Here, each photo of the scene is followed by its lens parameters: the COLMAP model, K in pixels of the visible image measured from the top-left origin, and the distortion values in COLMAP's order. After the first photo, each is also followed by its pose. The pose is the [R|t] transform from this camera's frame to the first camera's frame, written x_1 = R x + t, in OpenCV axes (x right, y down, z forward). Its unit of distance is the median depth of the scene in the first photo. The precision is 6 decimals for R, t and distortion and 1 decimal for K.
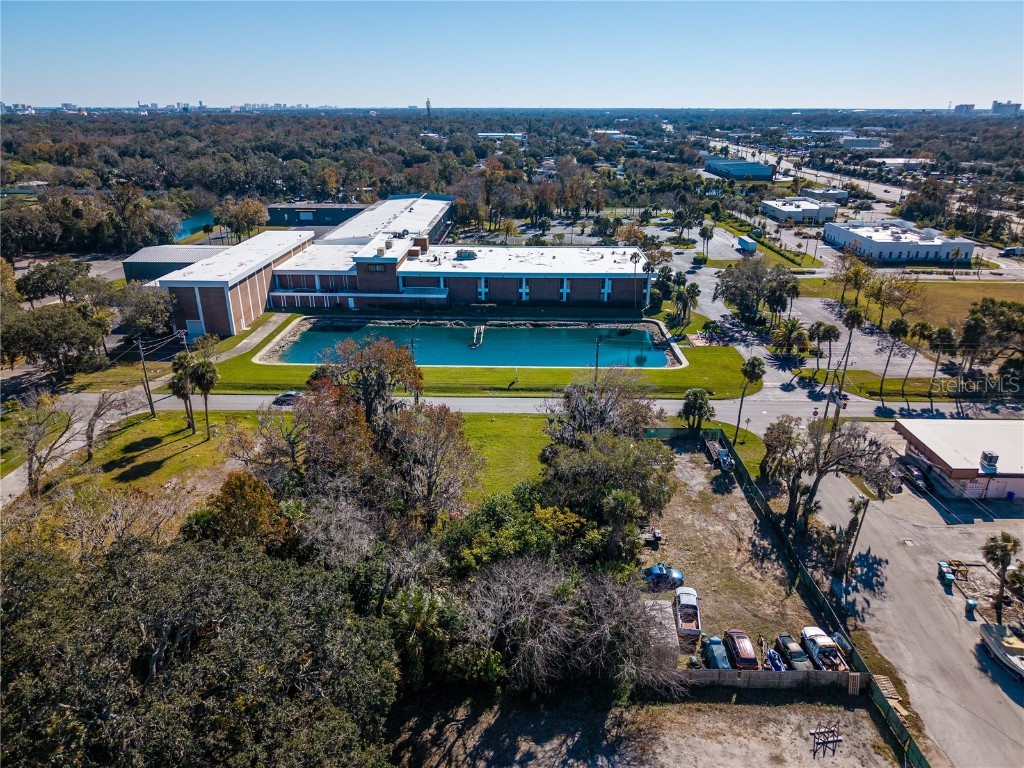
lens RADIAL K [[683.2, 0, 522.6], [0, 683.2, 381.5], [0, 0, 1]] dist [0.019173, -0.019951]
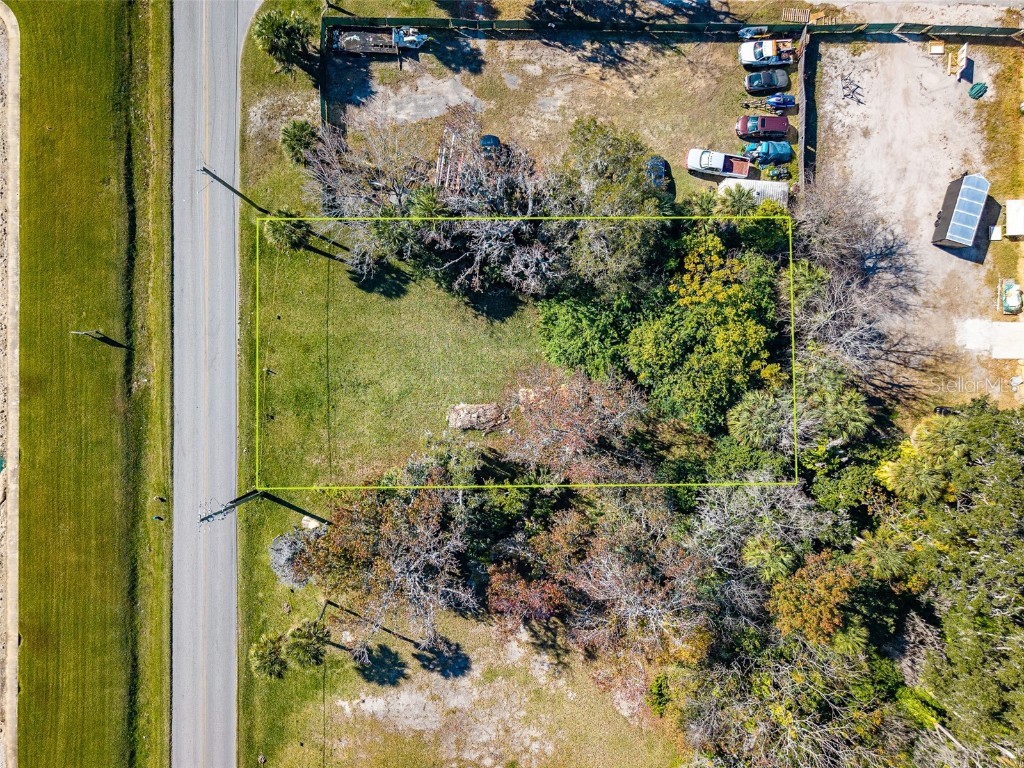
lens RADIAL K [[683.2, 0, 514.9], [0, 683.2, 386.4], [0, 0, 1]] dist [0.019173, -0.019951]
pose [[-0.000565, -0.999879, -0.015547, -0.032357], [0.349262, -0.014765, 0.936909, -0.306880], [-0.937025, -0.004900, 0.349228, 0.379148]]
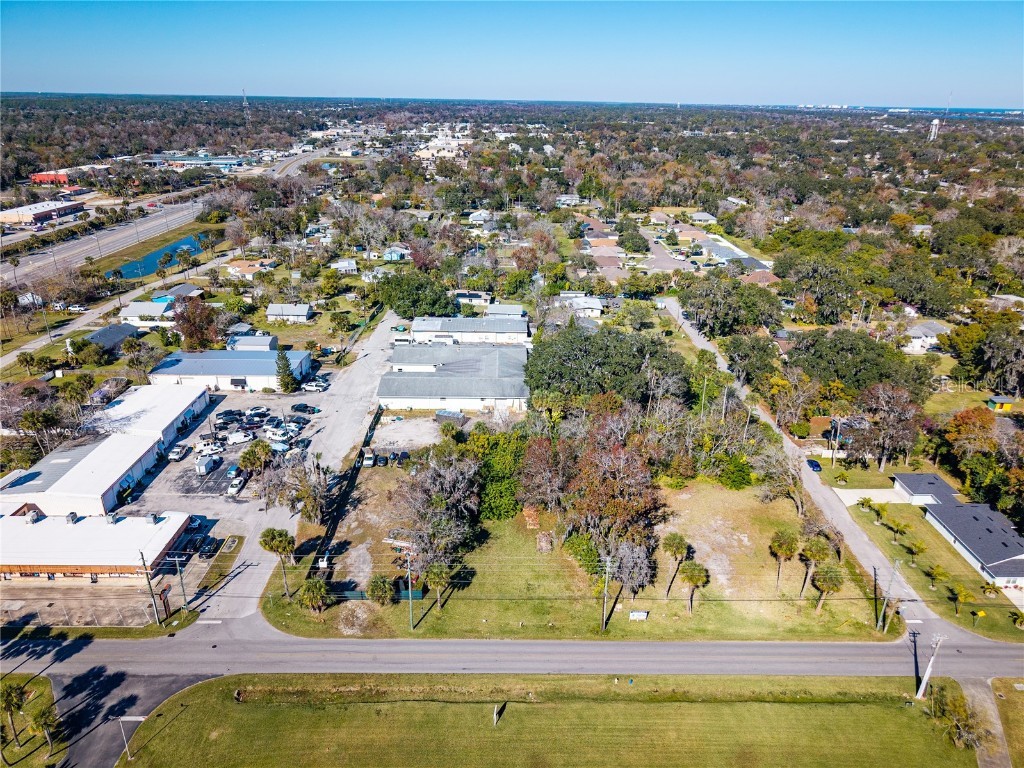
lens RADIAL K [[683.2, 0, 516.4], [0, 683.2, 390.6], [0, 0, 1]] dist [0.019173, -0.019951]
pose [[-0.999619, -0.012422, -0.024659, -0.006076], [-0.026168, 0.711168, 0.702535, -0.567111], [0.008810, 0.702912, -0.711222, 0.973098]]
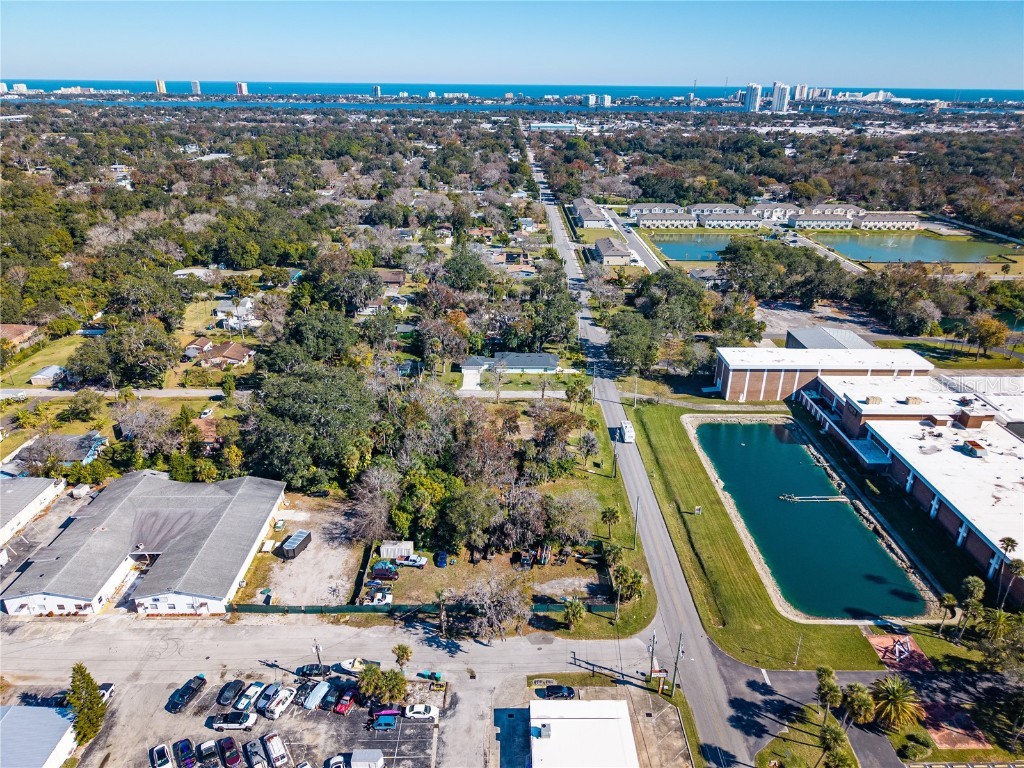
lens RADIAL K [[683.2, 0, 513.5], [0, 683.2, 382.9], [0, 0, 1]] dist [0.019173, -0.019951]
pose [[0.017948, 0.396030, -0.918062, 0.799900], [-0.378015, 0.852744, 0.360463, -0.408974], [0.925626, 0.340571, 0.165010, 0.310764]]
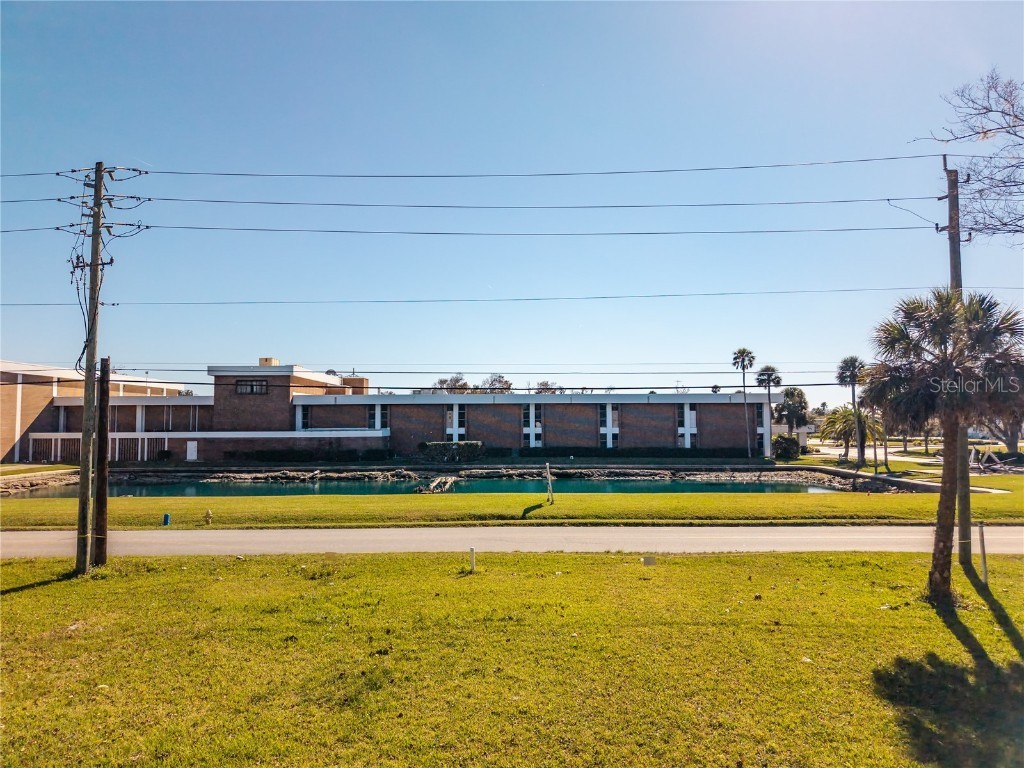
lens RADIAL K [[683.2, 0, 517.4], [0, 683.2, 385.2], [0, 0, 1]] dist [0.019173, -0.019951]
pose [[0.999808, -0.003792, 0.019216, -0.021185], [0.011533, 0.906951, -0.421077, 0.061873], [-0.015831, 0.421218, 0.906821, 0.539672]]
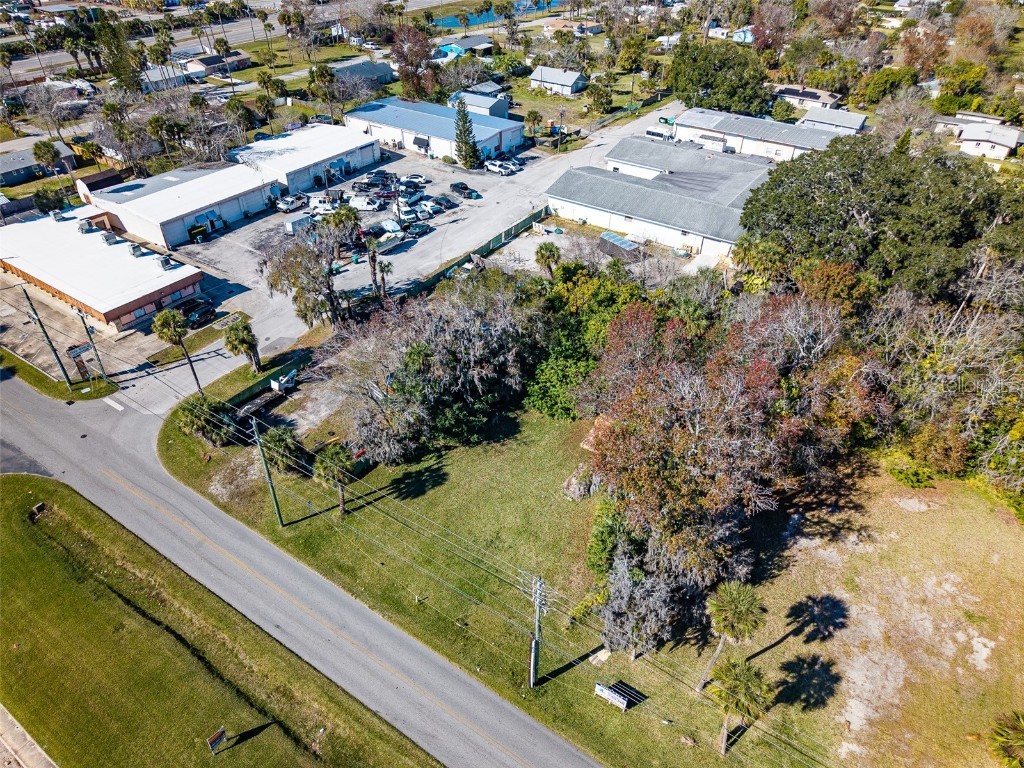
lens RADIAL K [[683.2, 0, 514.3], [0, 683.2, 389.7], [0, 0, 1]] dist [0.019173, -0.019951]
pose [[-0.833508, -0.348766, 0.428518, -0.189271], [0.187163, 0.551498, 0.812908, -0.311984], [-0.519841, 0.757768, -0.394402, 0.704334]]
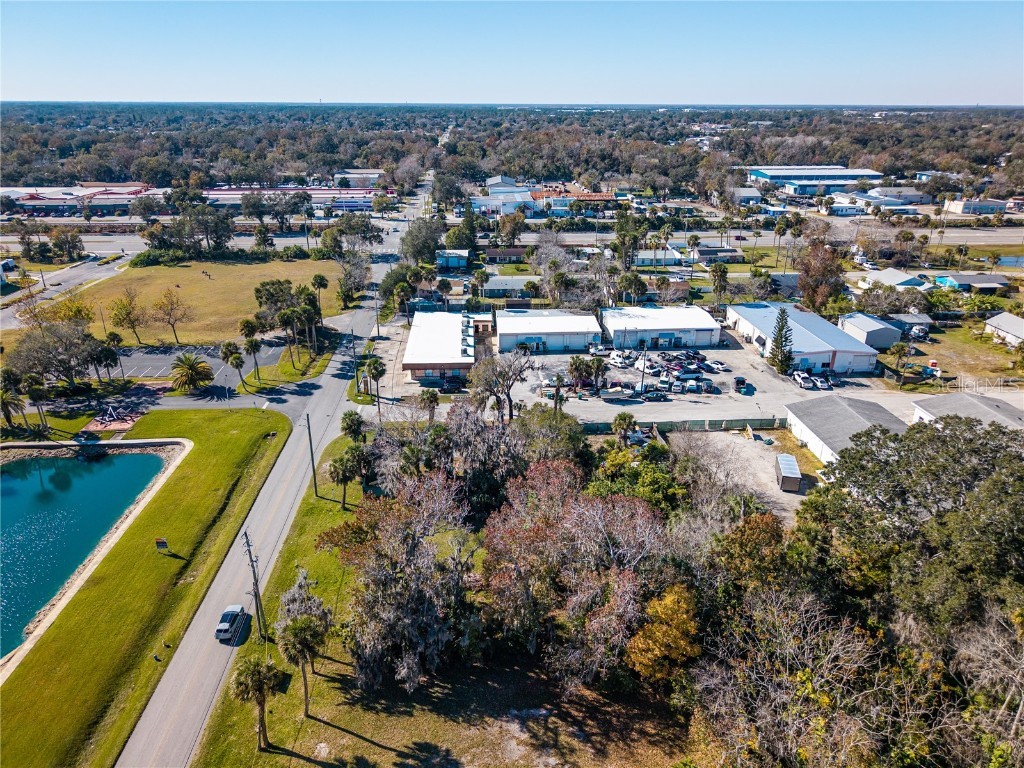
lens RADIAL K [[683.2, 0, 515.4], [0, 683.2, 385.4], [0, 0, 1]] dist [0.019173, -0.019951]
pose [[-0.072384, -0.385337, 0.919932, -0.471707], [0.364650, 0.848272, 0.384012, -0.219086], [-0.928327, 0.363249, 0.079112, 0.424982]]
